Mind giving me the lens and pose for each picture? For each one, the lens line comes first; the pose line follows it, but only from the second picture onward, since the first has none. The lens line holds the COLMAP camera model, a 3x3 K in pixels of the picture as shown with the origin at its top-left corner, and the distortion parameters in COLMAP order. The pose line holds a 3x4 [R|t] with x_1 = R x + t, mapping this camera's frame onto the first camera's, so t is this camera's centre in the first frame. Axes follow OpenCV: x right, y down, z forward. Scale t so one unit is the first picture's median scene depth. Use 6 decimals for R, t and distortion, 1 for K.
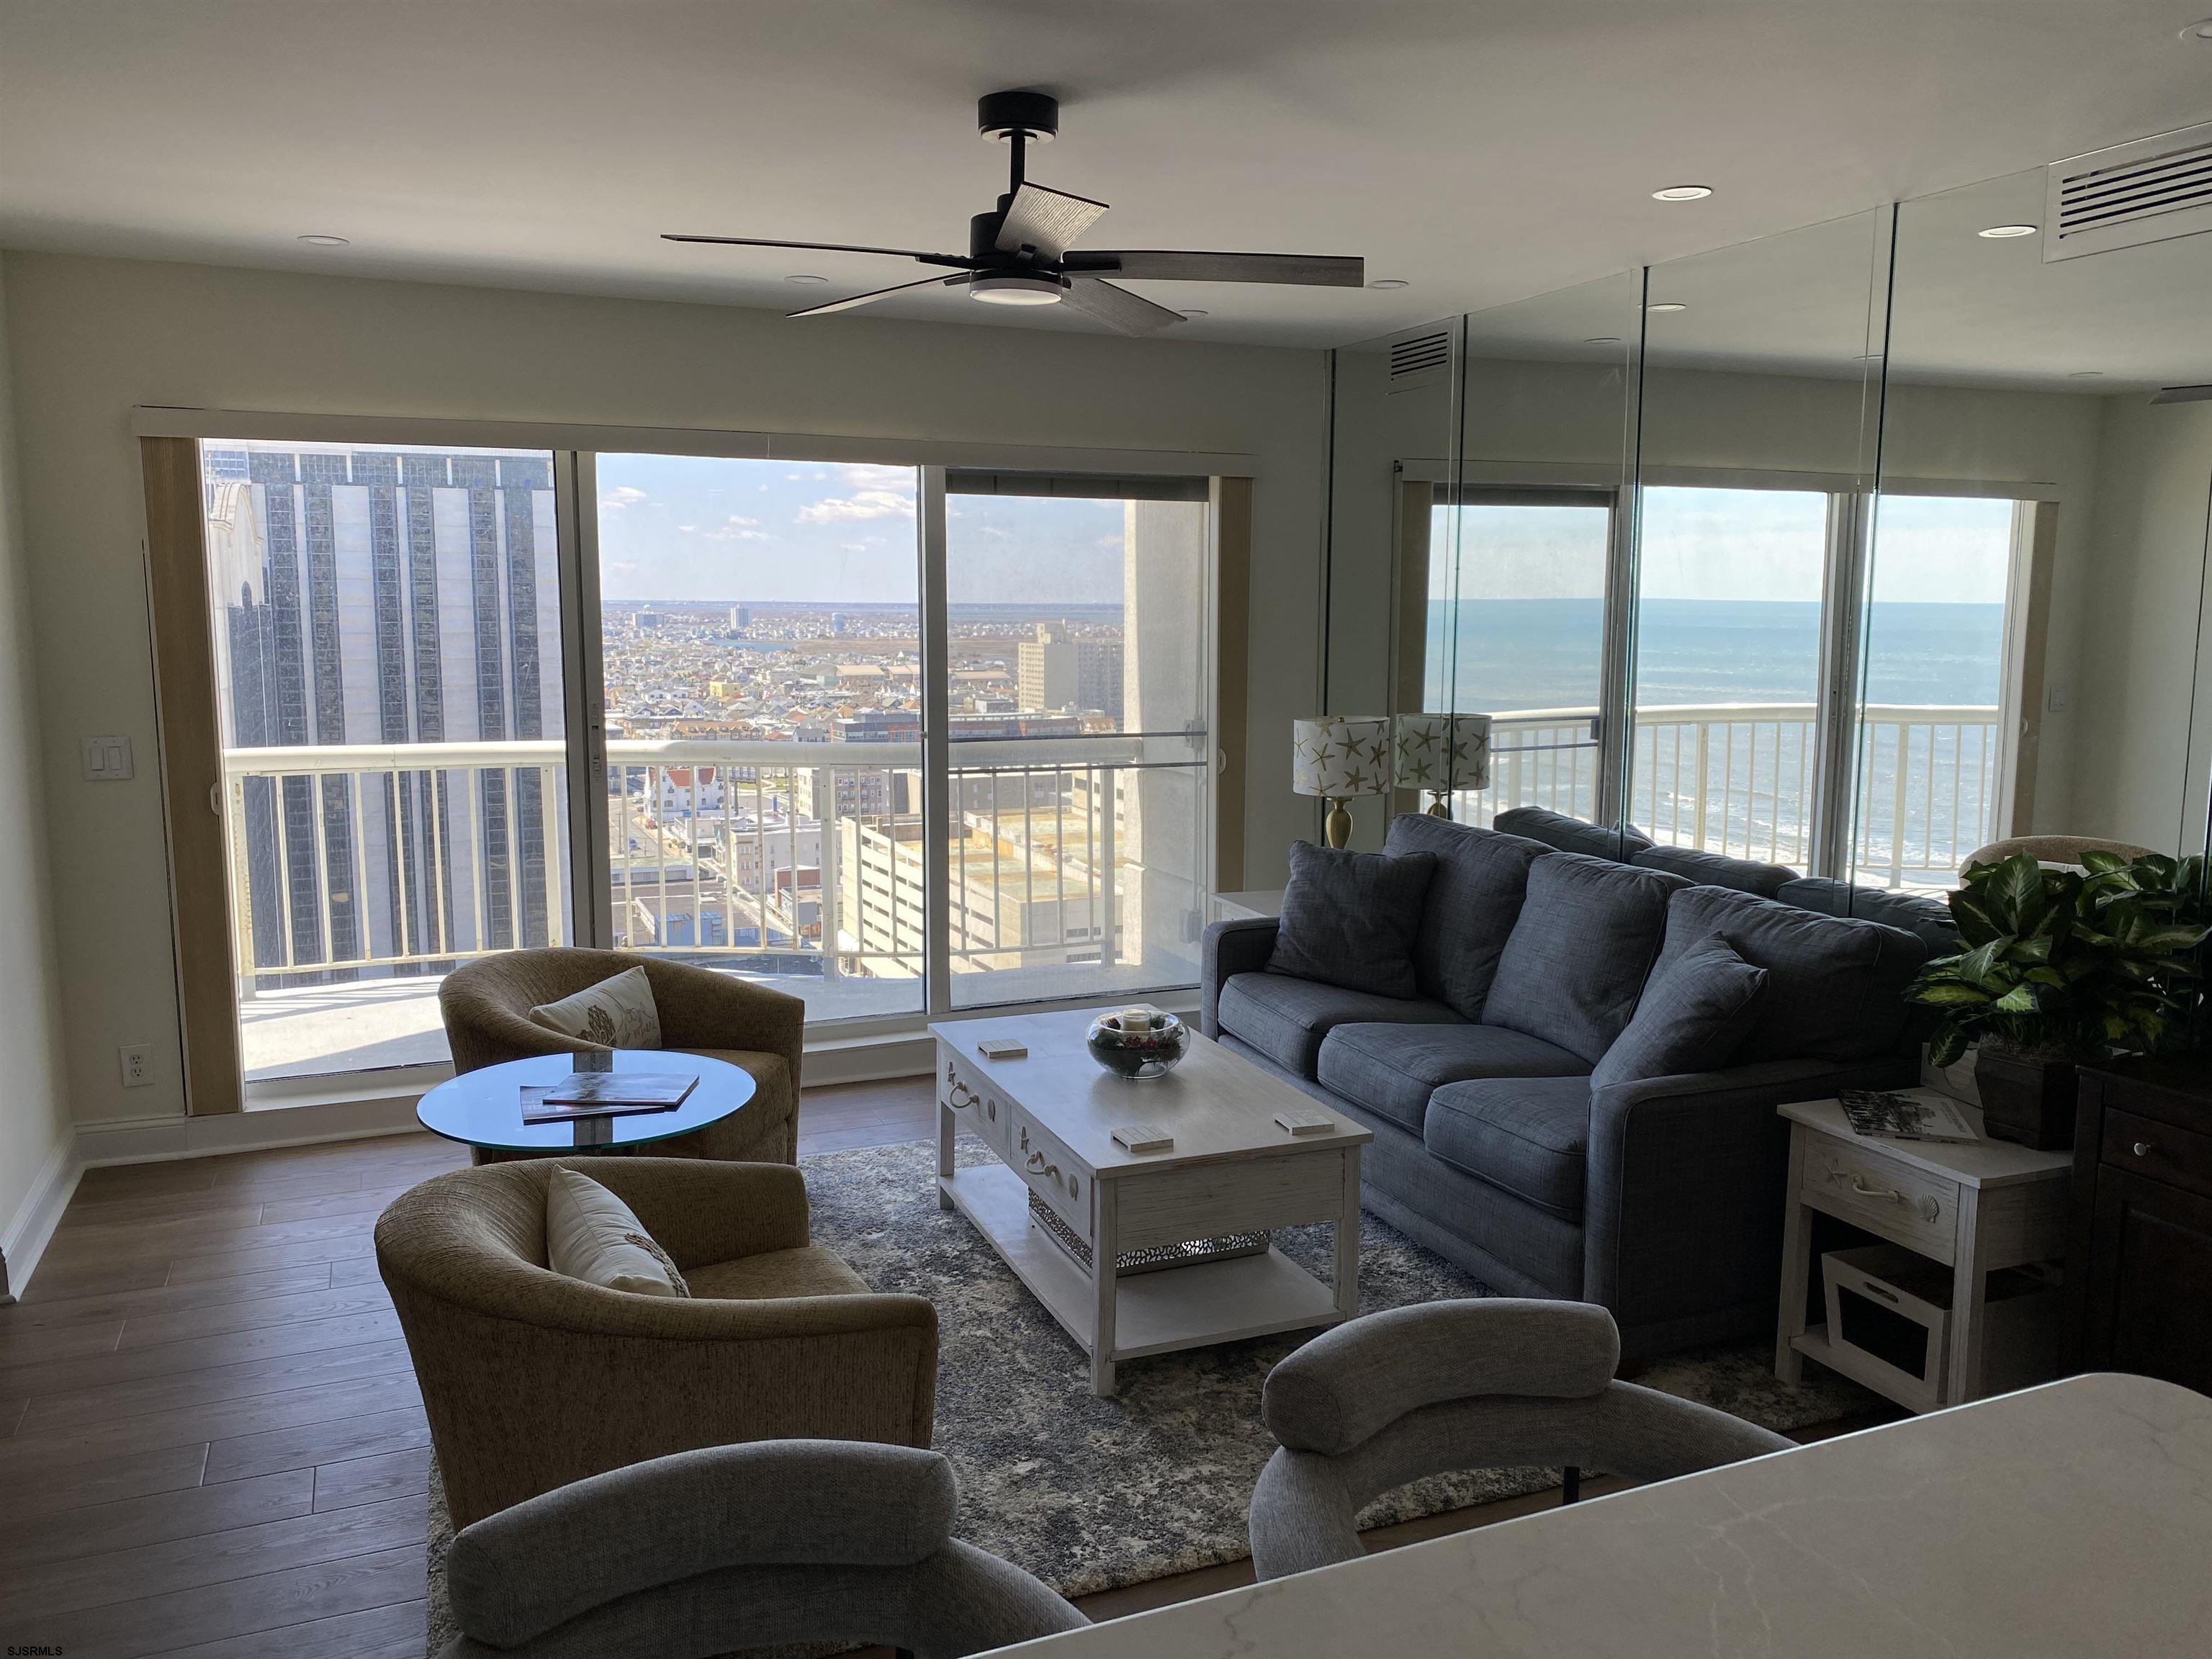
lens RADIAL K [[1636.2, 0, 1104.1], [0, 1636.2, 786.9], [0, 0, 1]] dist [0.075492, -0.000653]
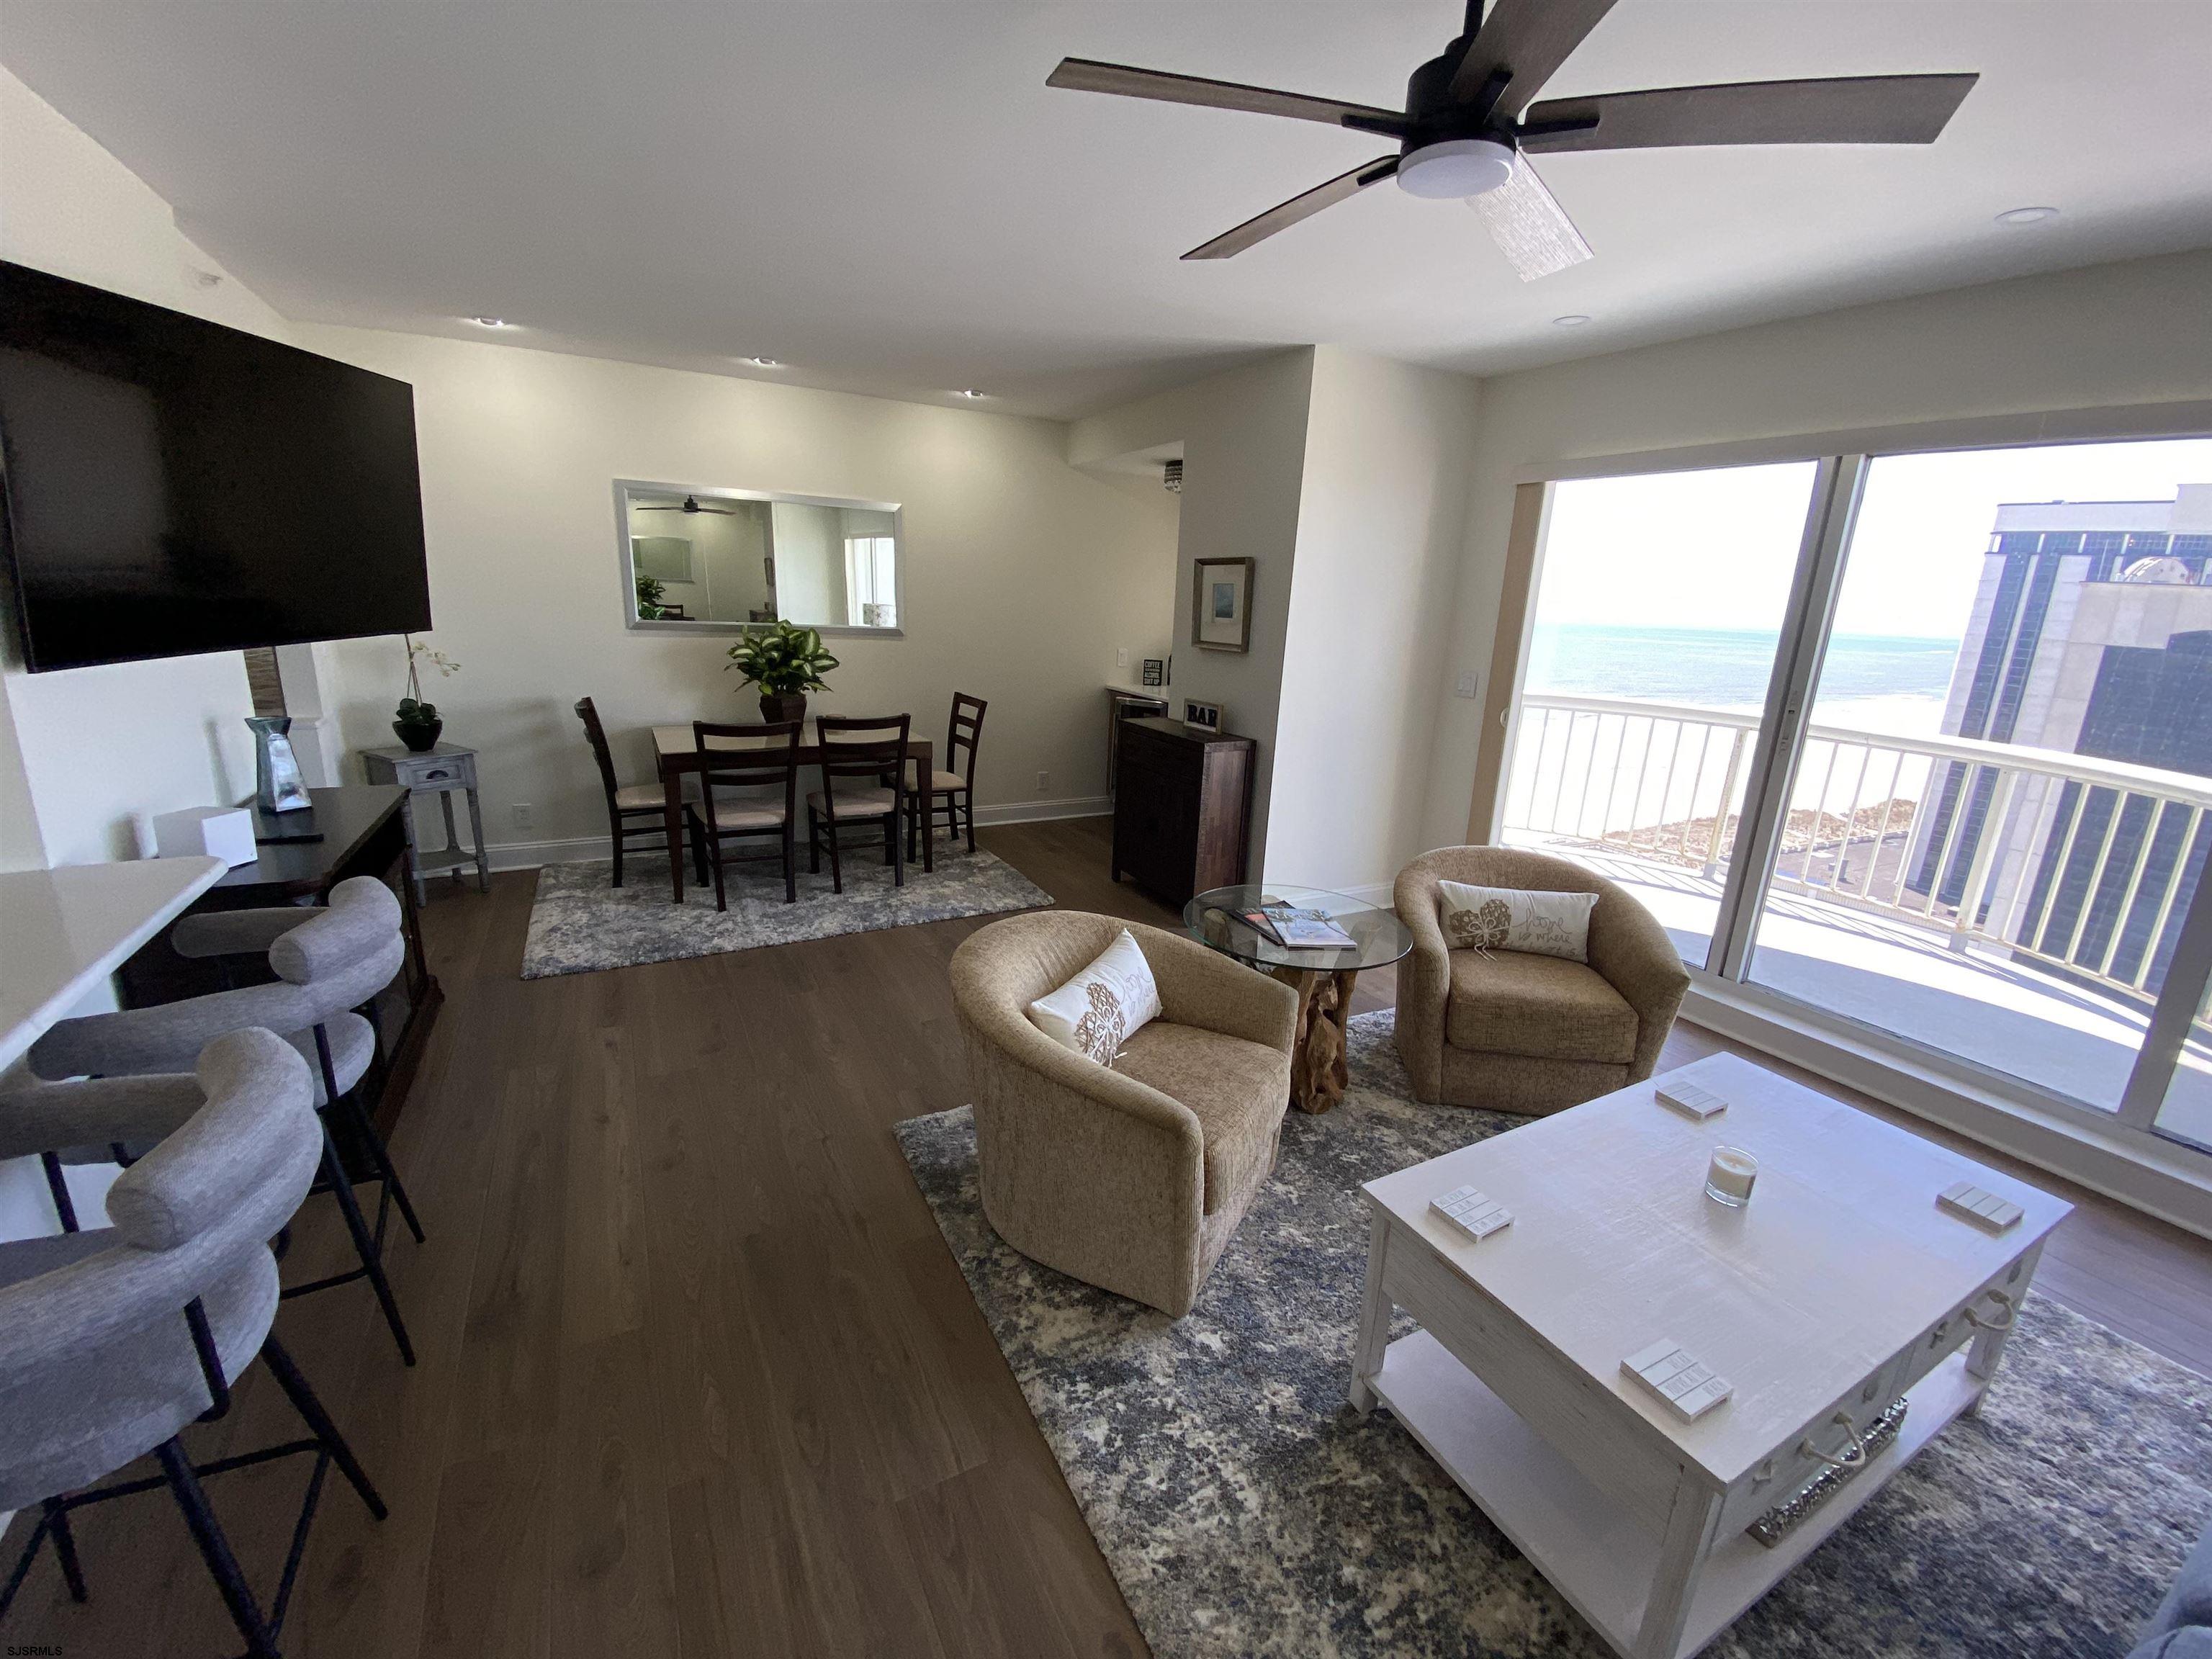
lens RADIAL K [[898.9, 0, 1111.1], [0, 898.9, 821.5], [0, 0, 1]] dist [0.020149, -0.018602]
pose [[0.103845, 0.256162, -0.961040, 0.242133], [-0.161910, 0.957728, 0.237784, -0.034574], [0.981326, 0.130910, 0.140930, 0.434835]]
